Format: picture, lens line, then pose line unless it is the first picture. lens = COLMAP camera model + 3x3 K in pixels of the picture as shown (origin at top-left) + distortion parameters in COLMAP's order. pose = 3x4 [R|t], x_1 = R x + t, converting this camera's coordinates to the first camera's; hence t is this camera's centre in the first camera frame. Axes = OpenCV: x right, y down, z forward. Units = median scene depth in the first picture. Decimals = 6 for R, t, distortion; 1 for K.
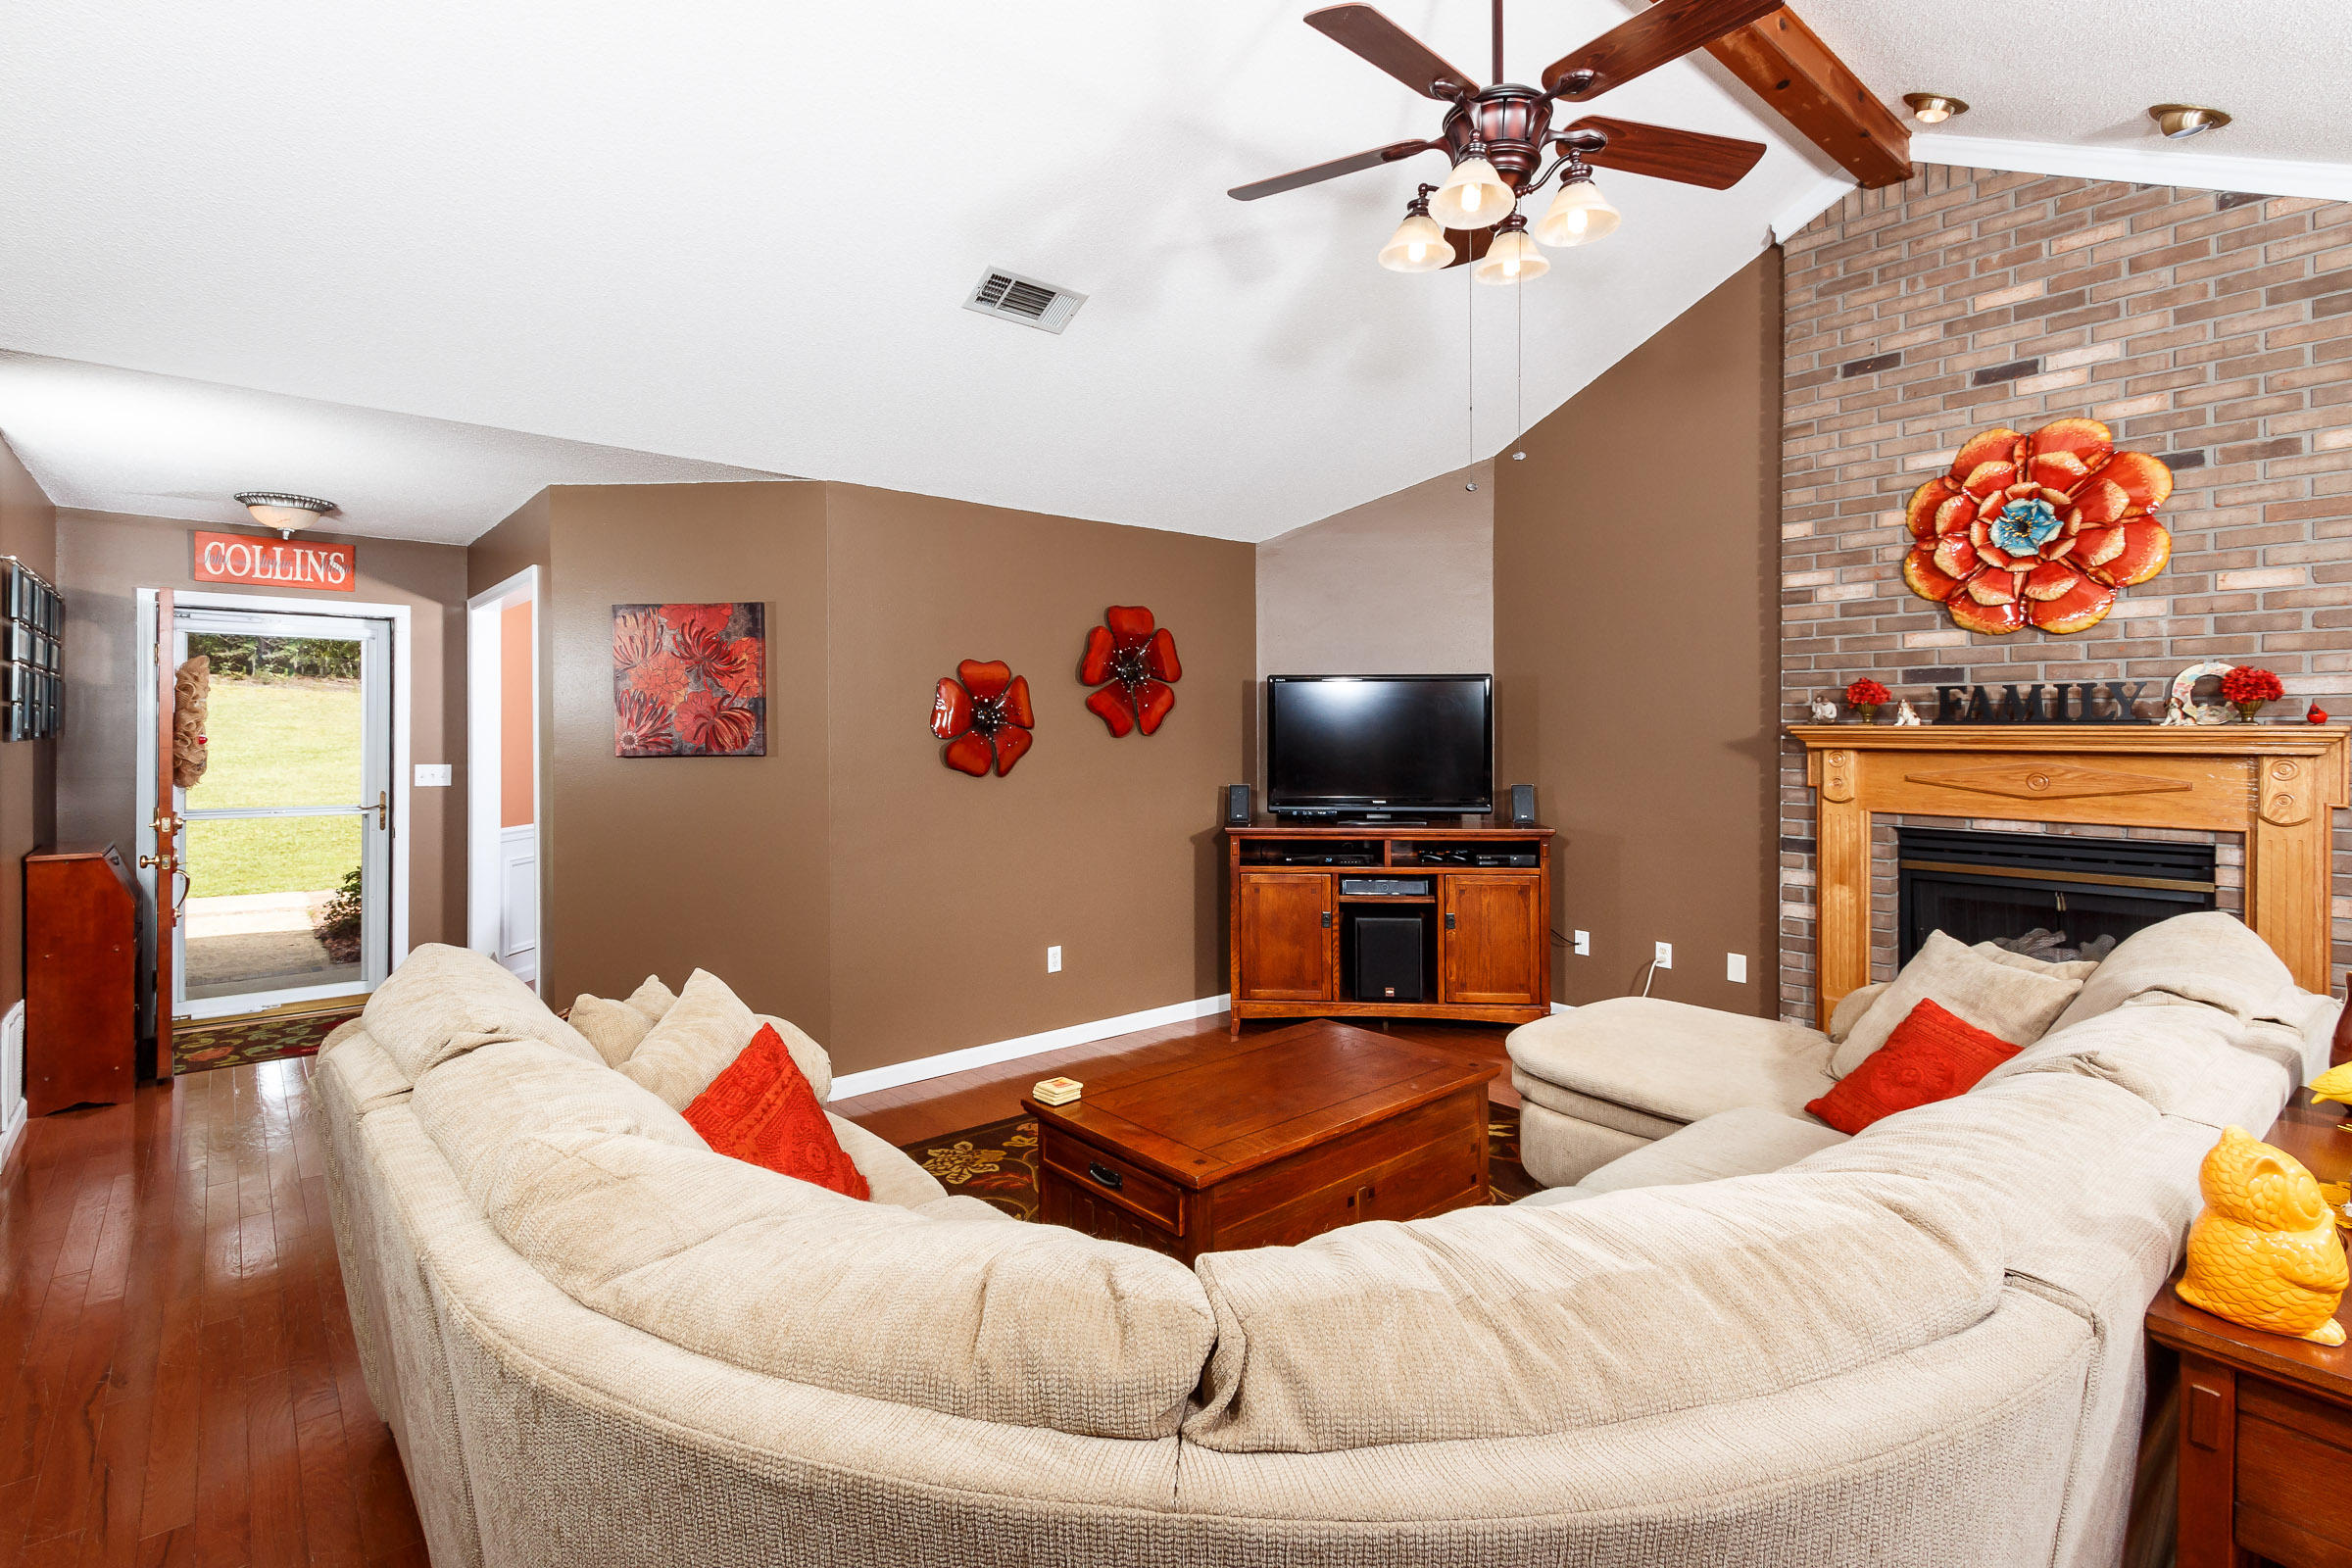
lens RADIAL K [[1092.3, 0, 1180.9], [0, 1092.3, 737.9], [0, 0, 1]] dist [0.008563, -0.004925]
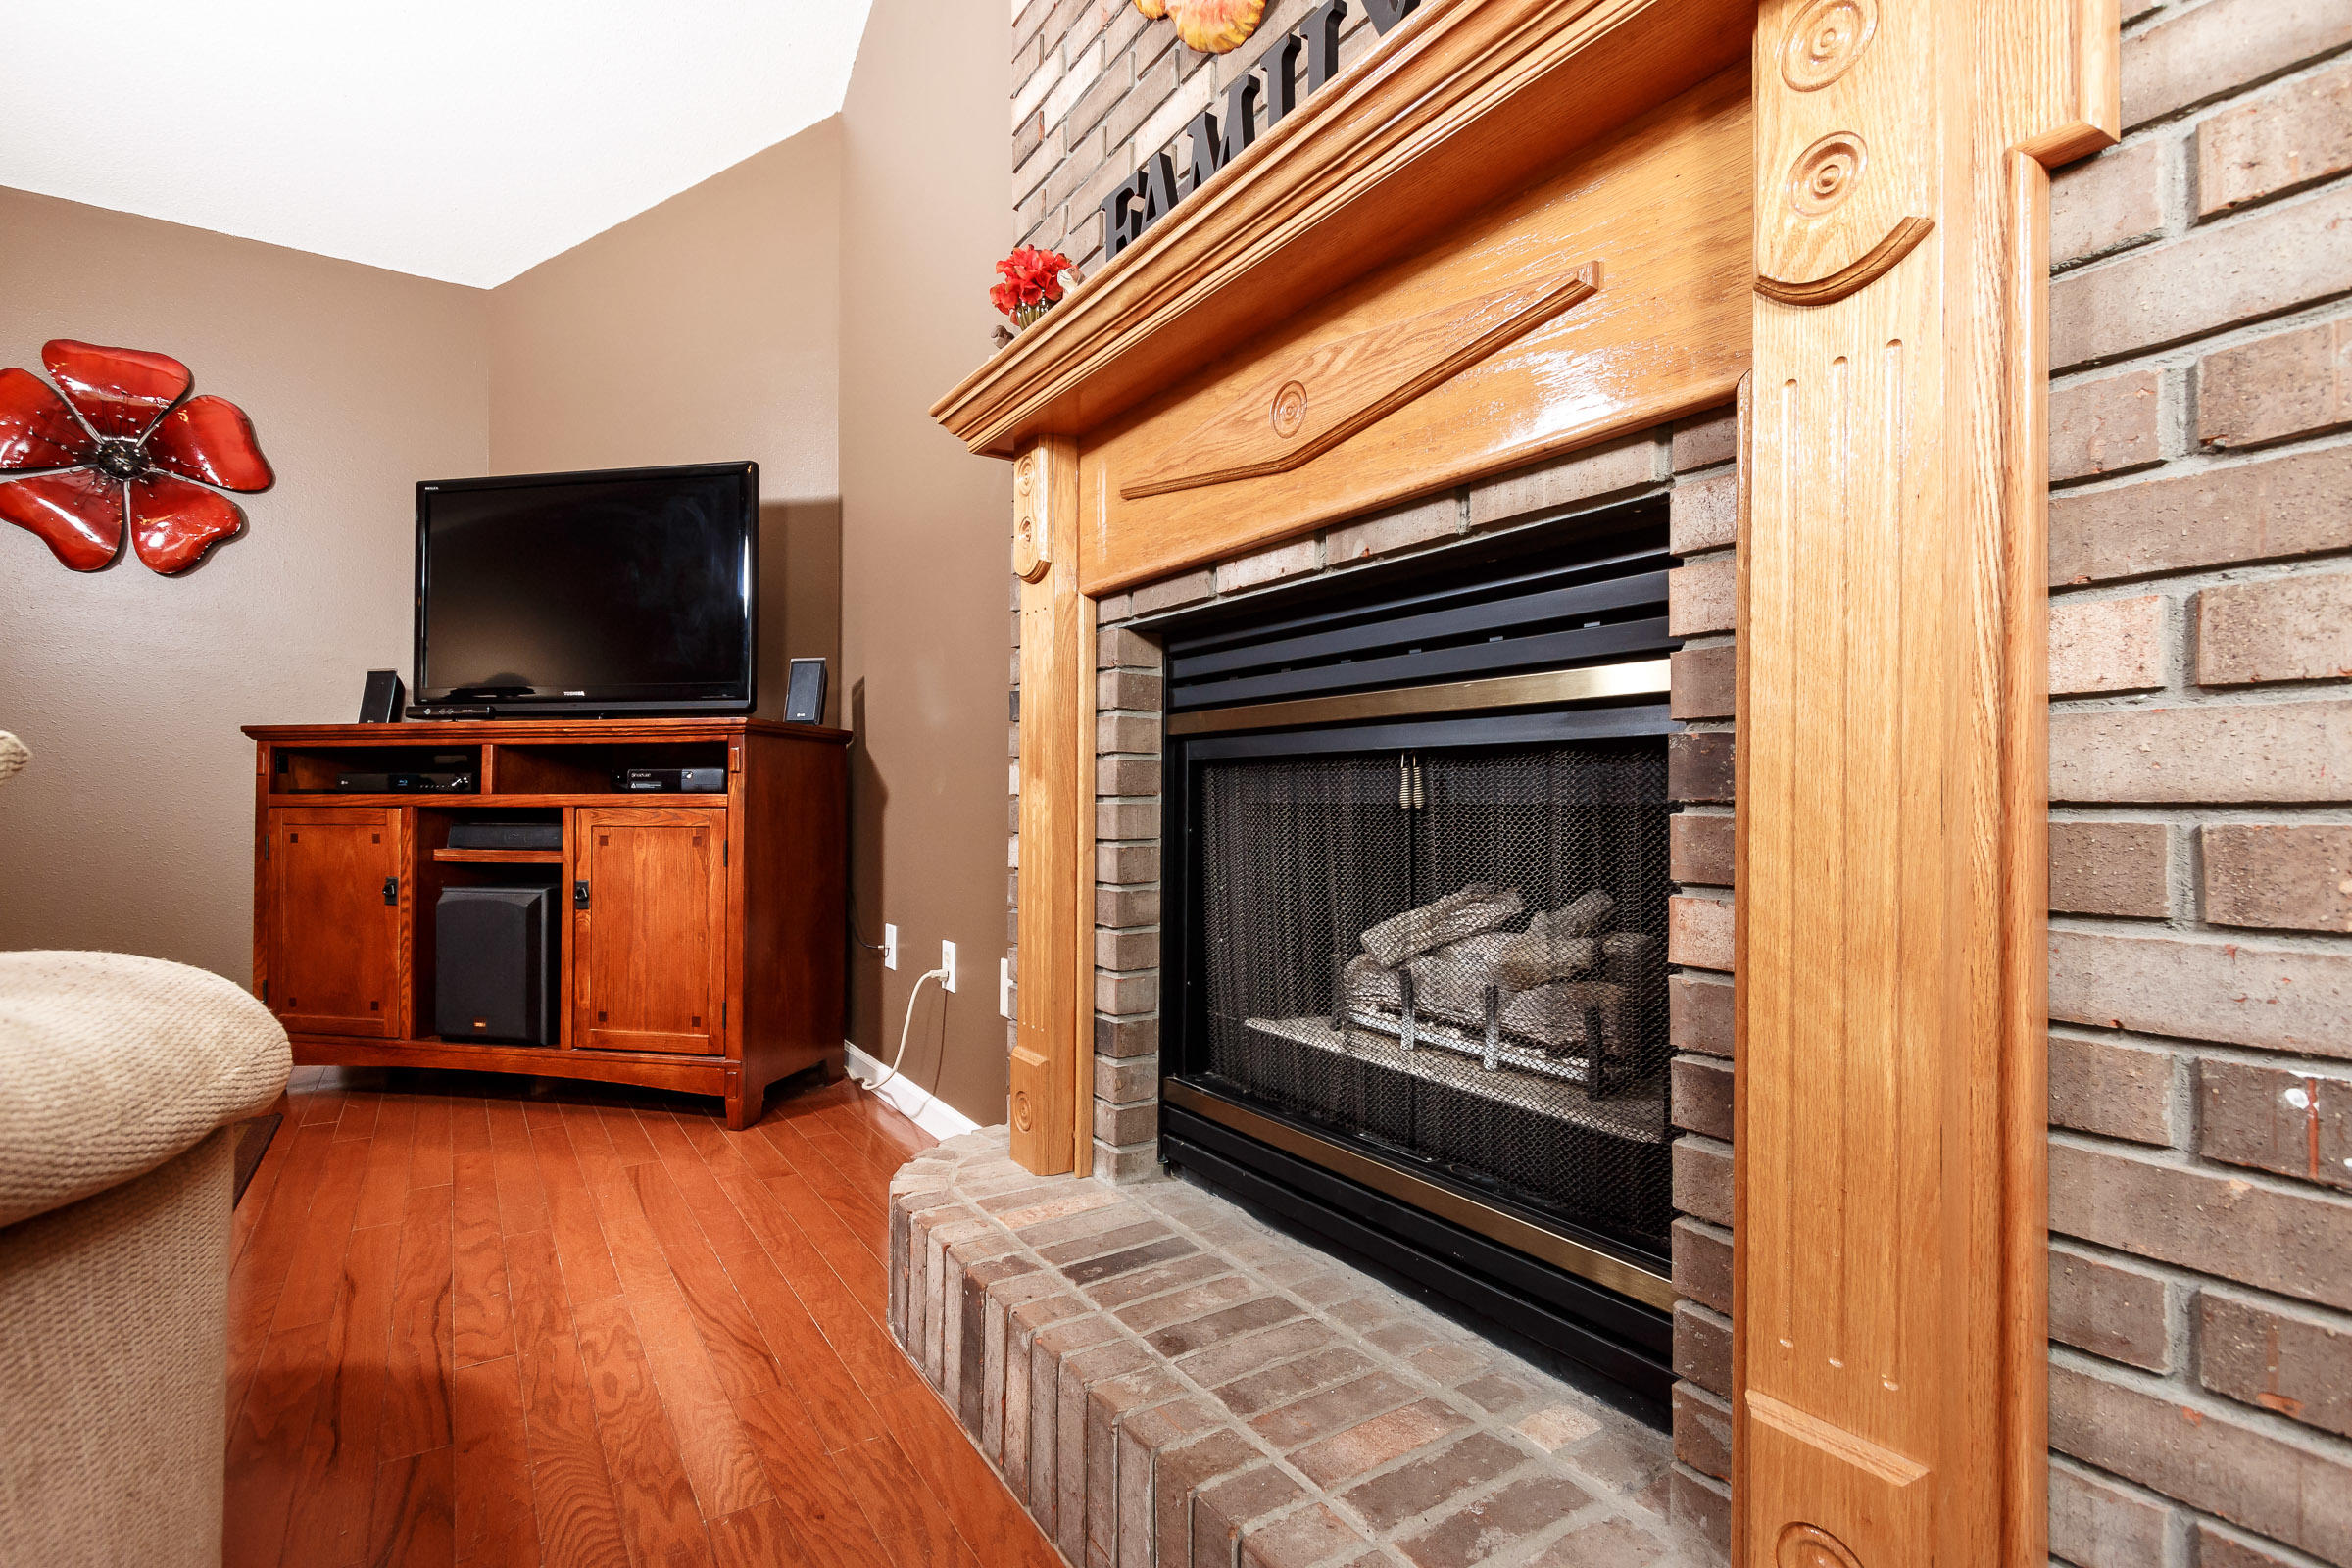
lens RADIAL K [[1092.3, 0, 1176.9], [0, 1092.3, 788.5], [0, 0, 1]] dist [0.008563, -0.004925]
pose [[0.991708, 0.003840, -0.128458, 0.602779], [-0.006021, 0.999844, -0.016595, 0.122852], [0.128374, 0.017231, 0.991576, 0.506687]]
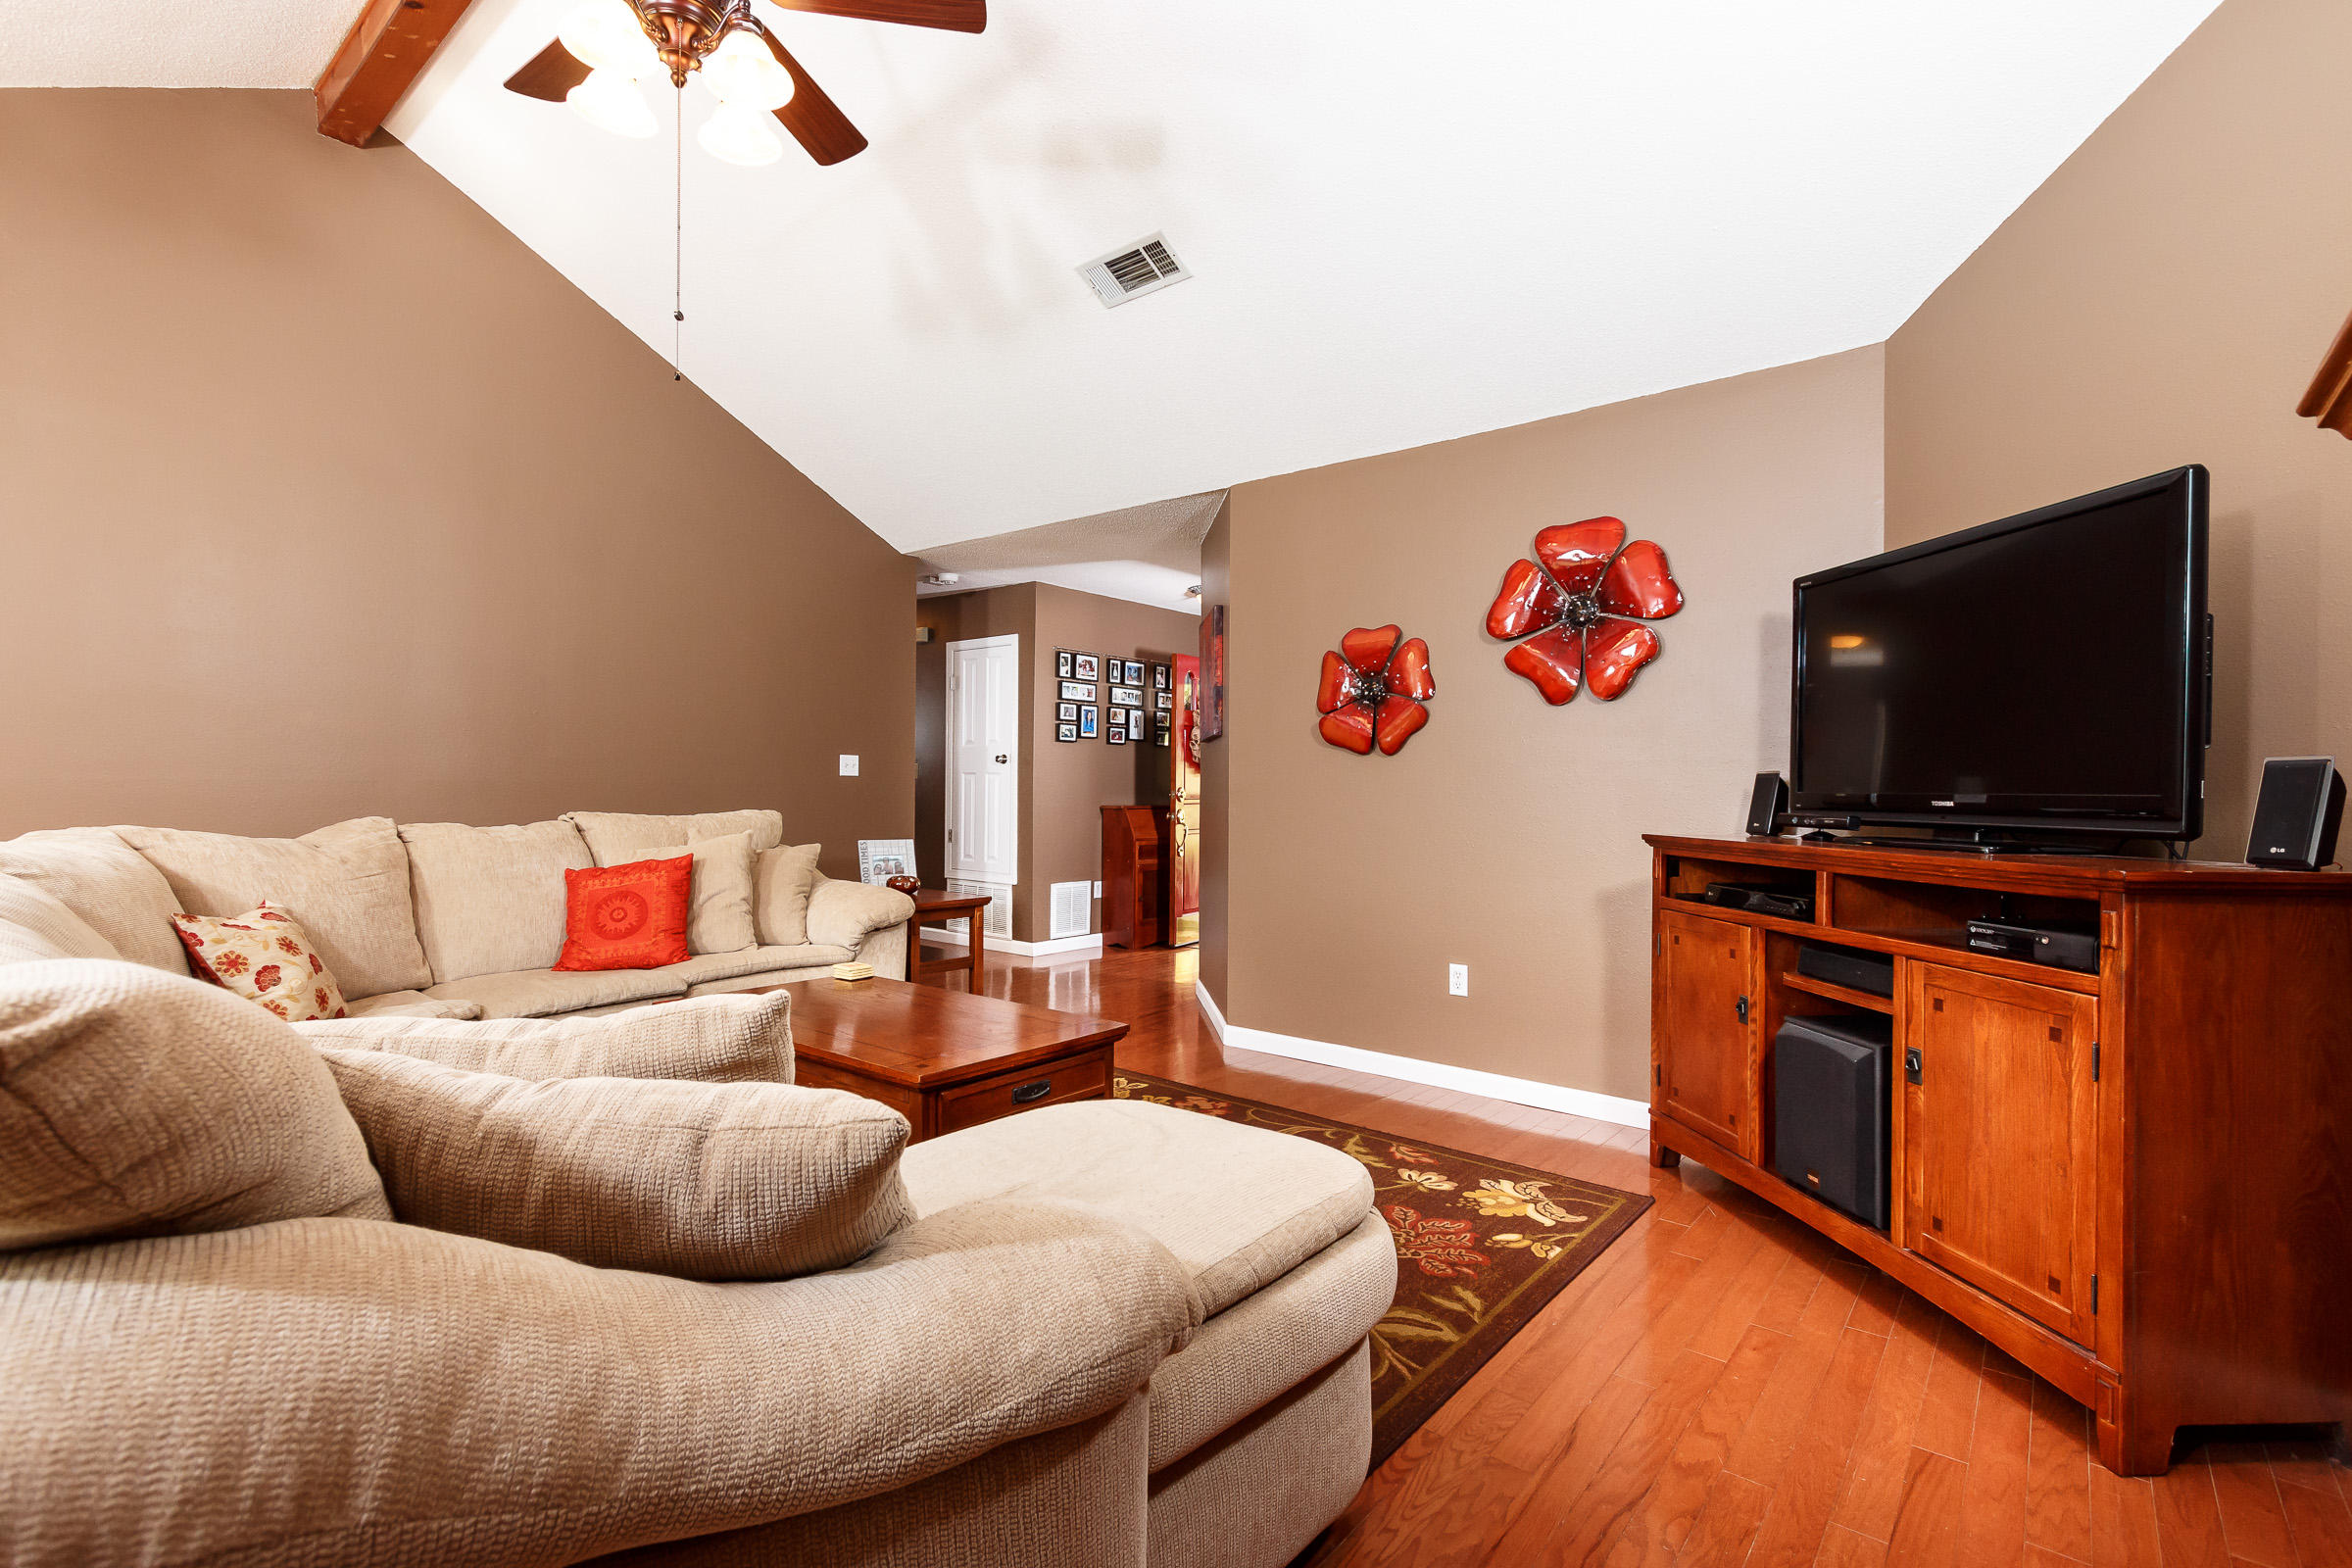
lens RADIAL K [[1092.3, 0, 1151.0], [0, 1092.3, 784.3], [0, 0, 1]] dist [0.008563, -0.004925]
pose [[0.155033, -0.000854, -0.987909, 0.633328], [-0.019426, 0.999804, -0.003913, 0.062410], [0.987718, 0.019798, 0.154986, 0.627305]]
